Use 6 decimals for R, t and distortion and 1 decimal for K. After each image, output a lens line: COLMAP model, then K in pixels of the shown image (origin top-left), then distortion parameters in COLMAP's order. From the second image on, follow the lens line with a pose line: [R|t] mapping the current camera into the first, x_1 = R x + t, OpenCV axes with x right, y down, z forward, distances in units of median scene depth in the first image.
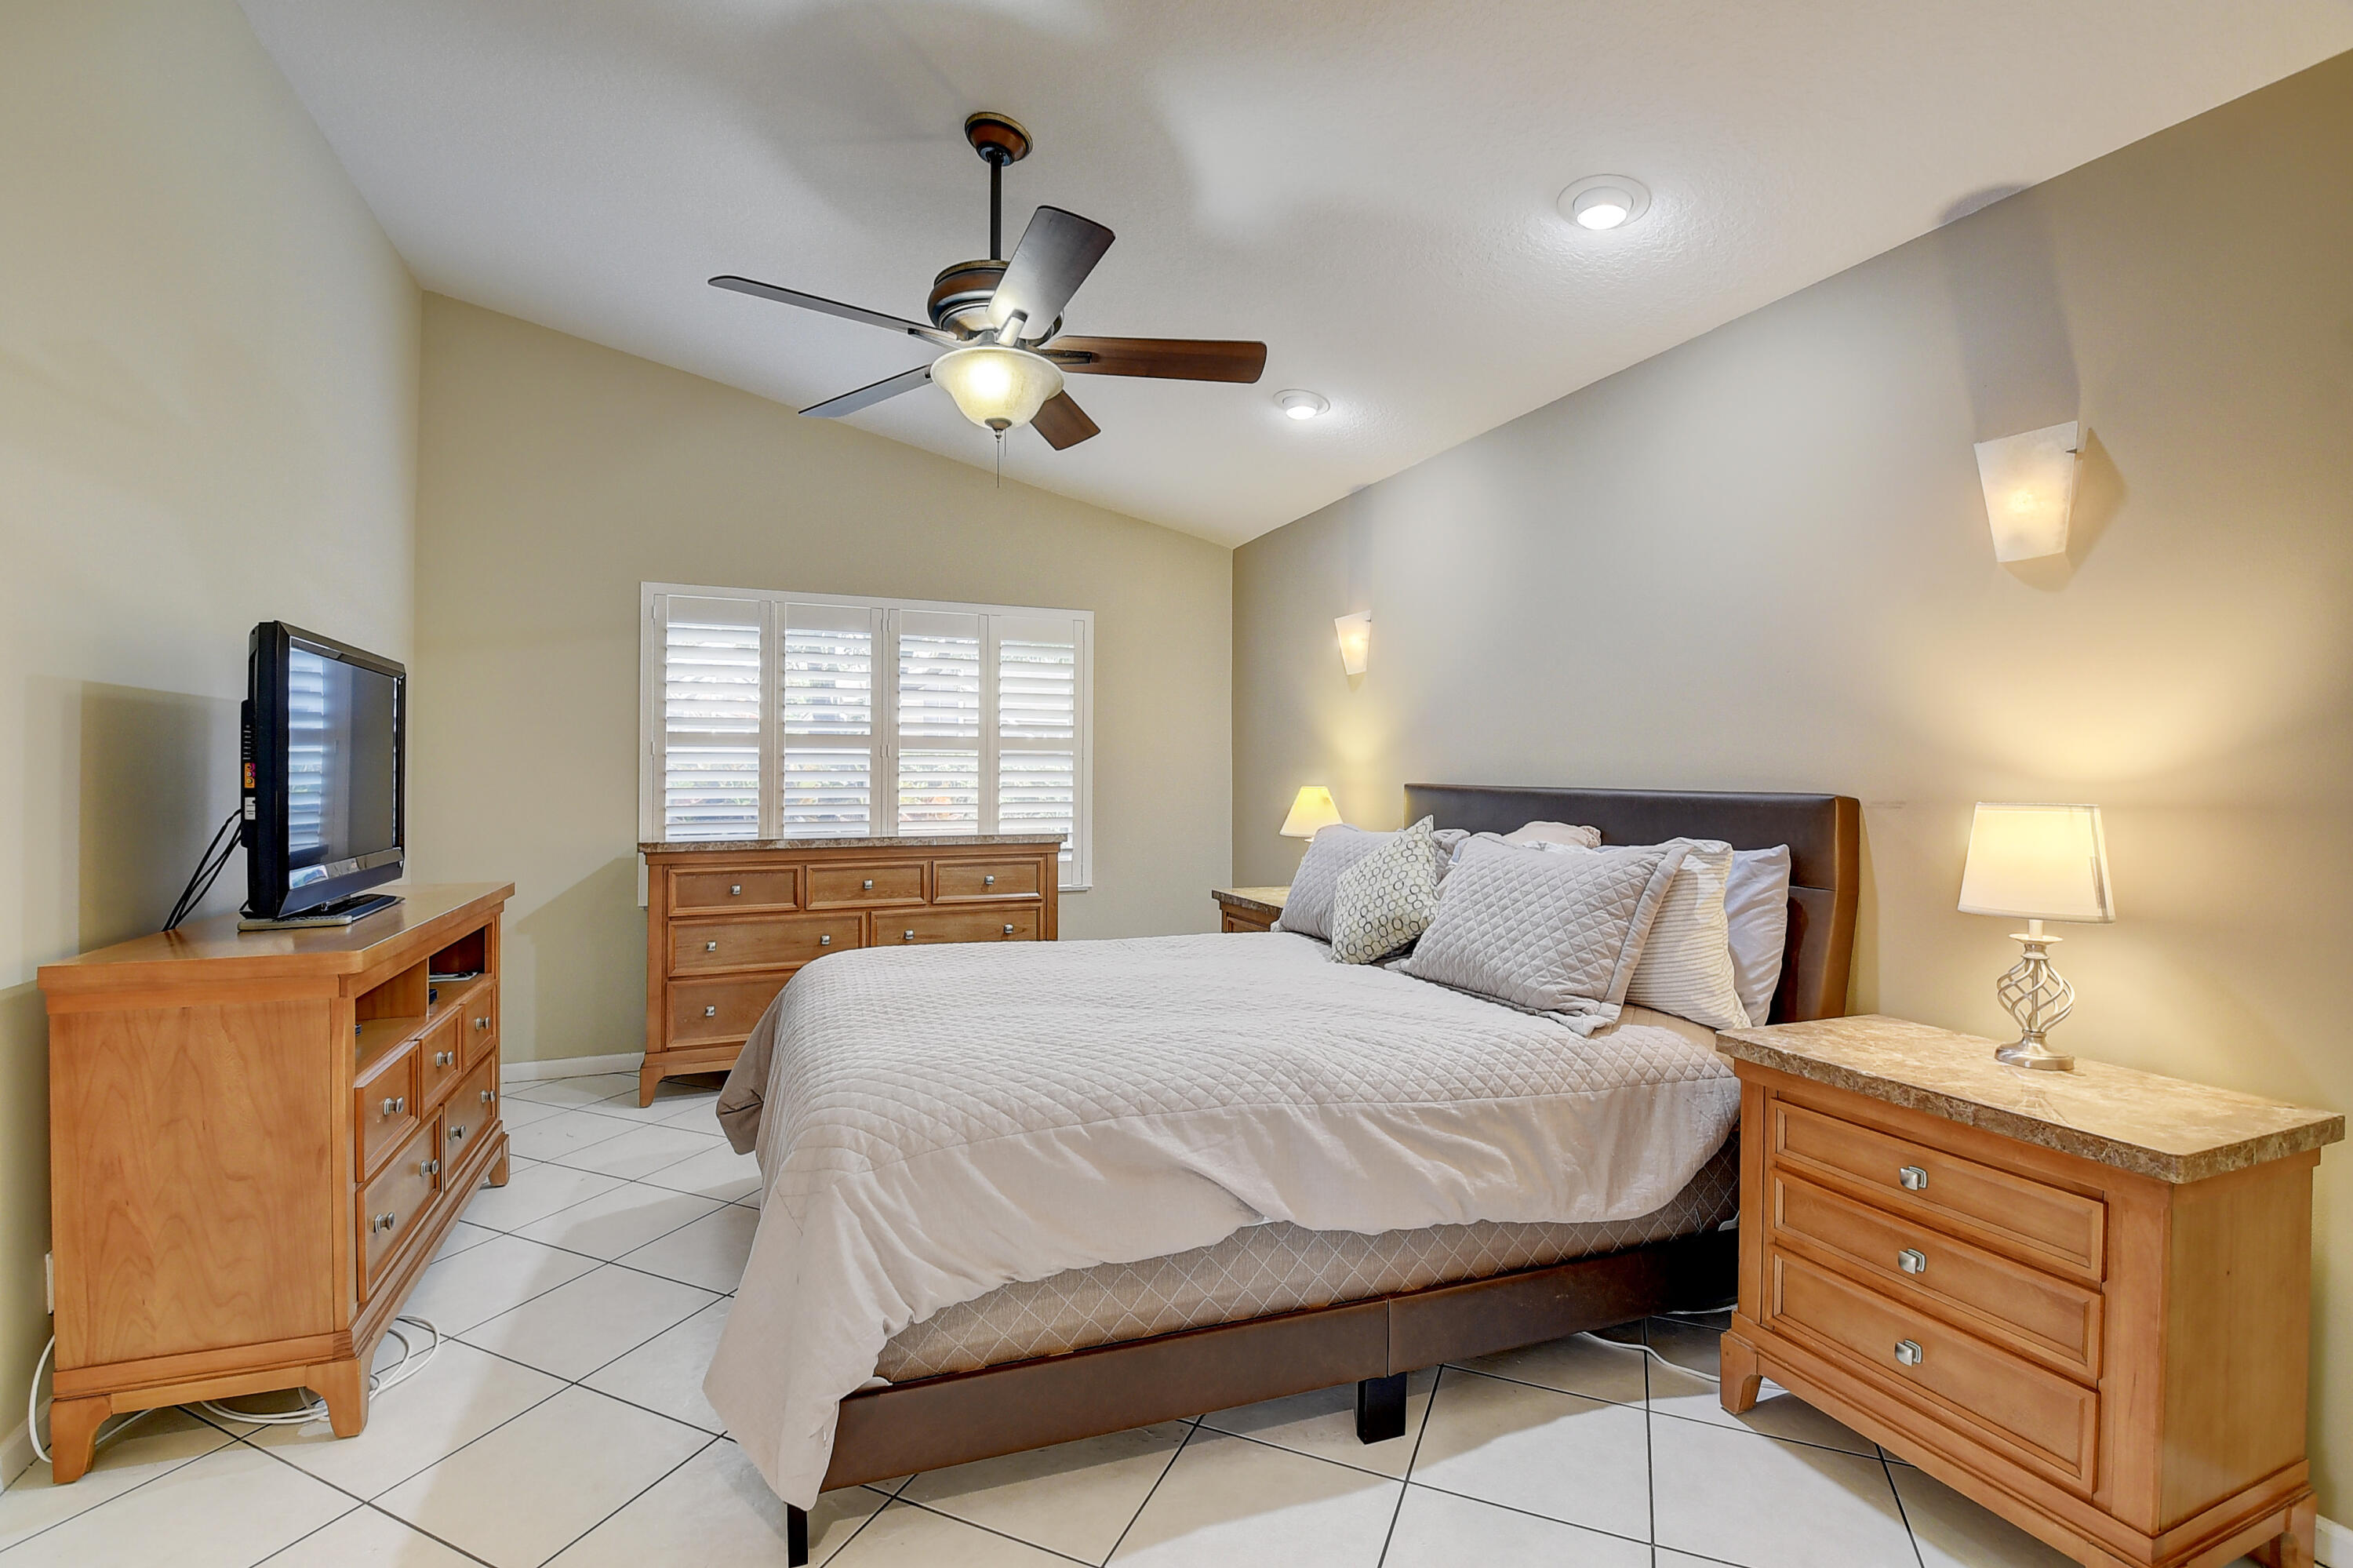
lens RADIAL K [[1025.7, 0, 1160.8], [0, 1025.7, 779.3], [0, 0, 1]] dist [-0.011700, -0.005811]
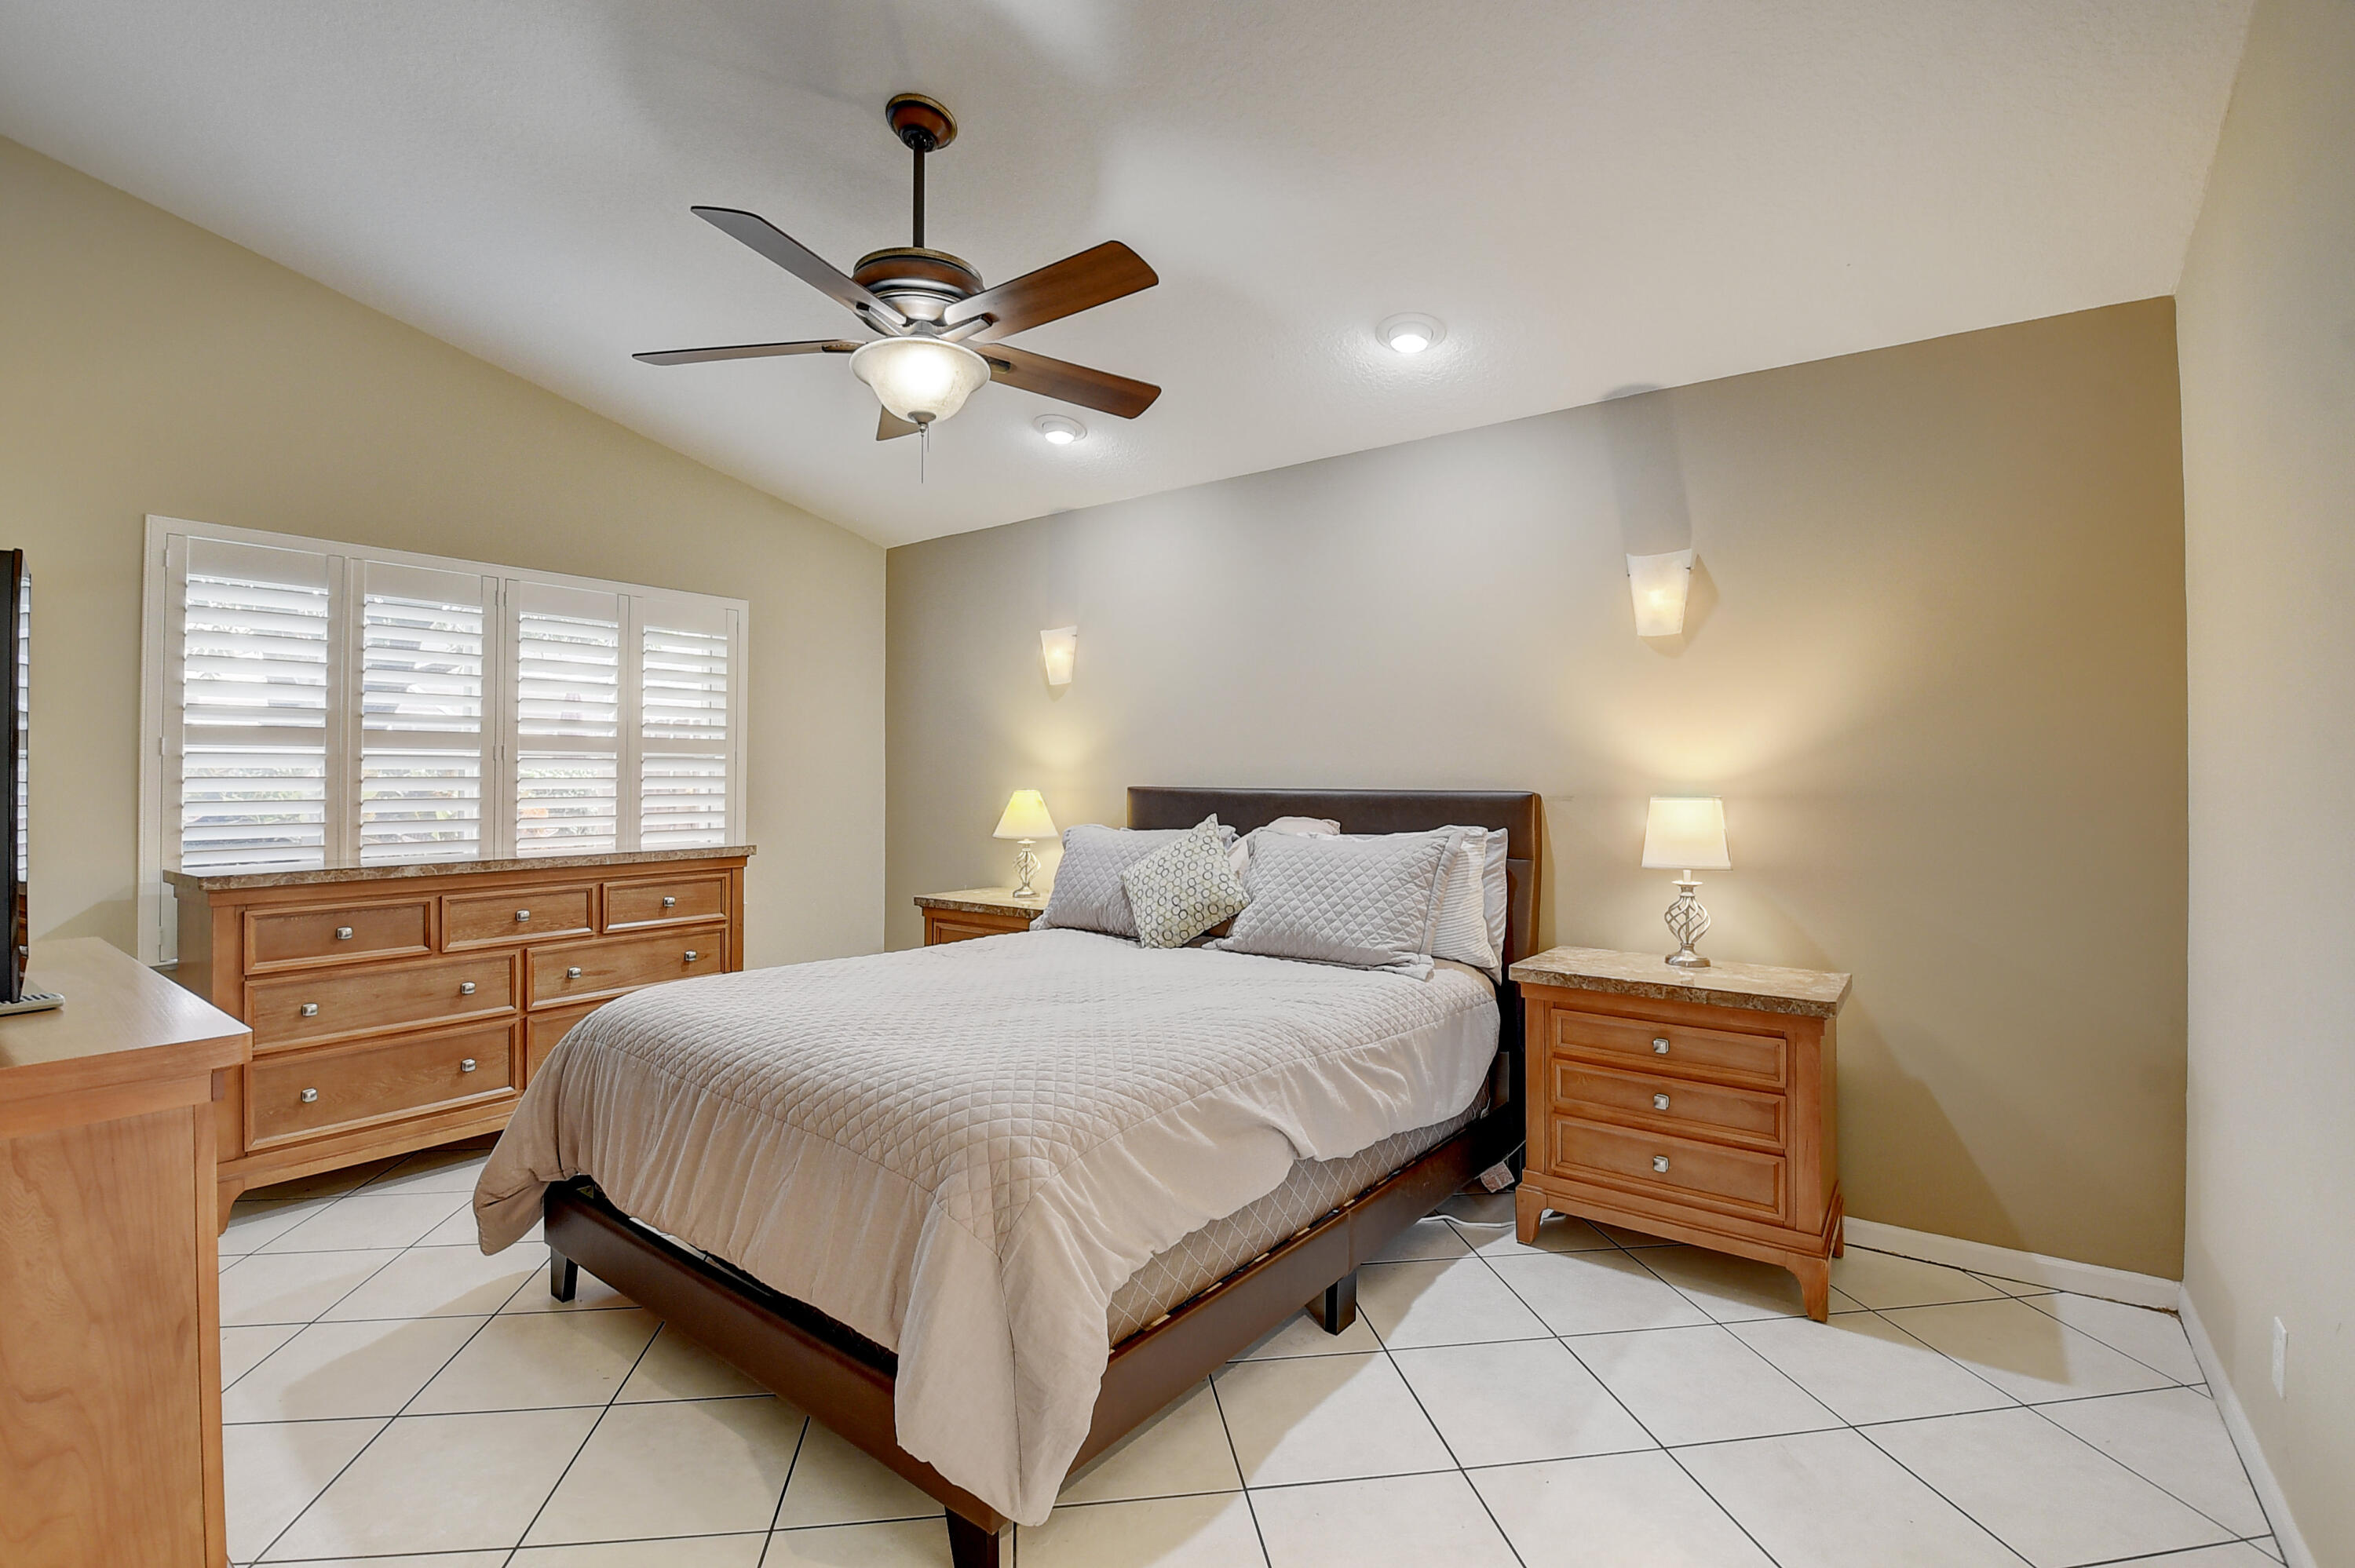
lens RADIAL K [[1026.4, 0, 1167.2], [0, 1026.4, 776.6], [0, 0, 1]] dist [-0.011700, -0.005811]
pose [[0.859309, -0.002760, 0.511450, -0.492057], [0.006584, 0.999962, -0.005665, -0.001012], [-0.511415, 0.008236, 0.859295, 0.052212]]
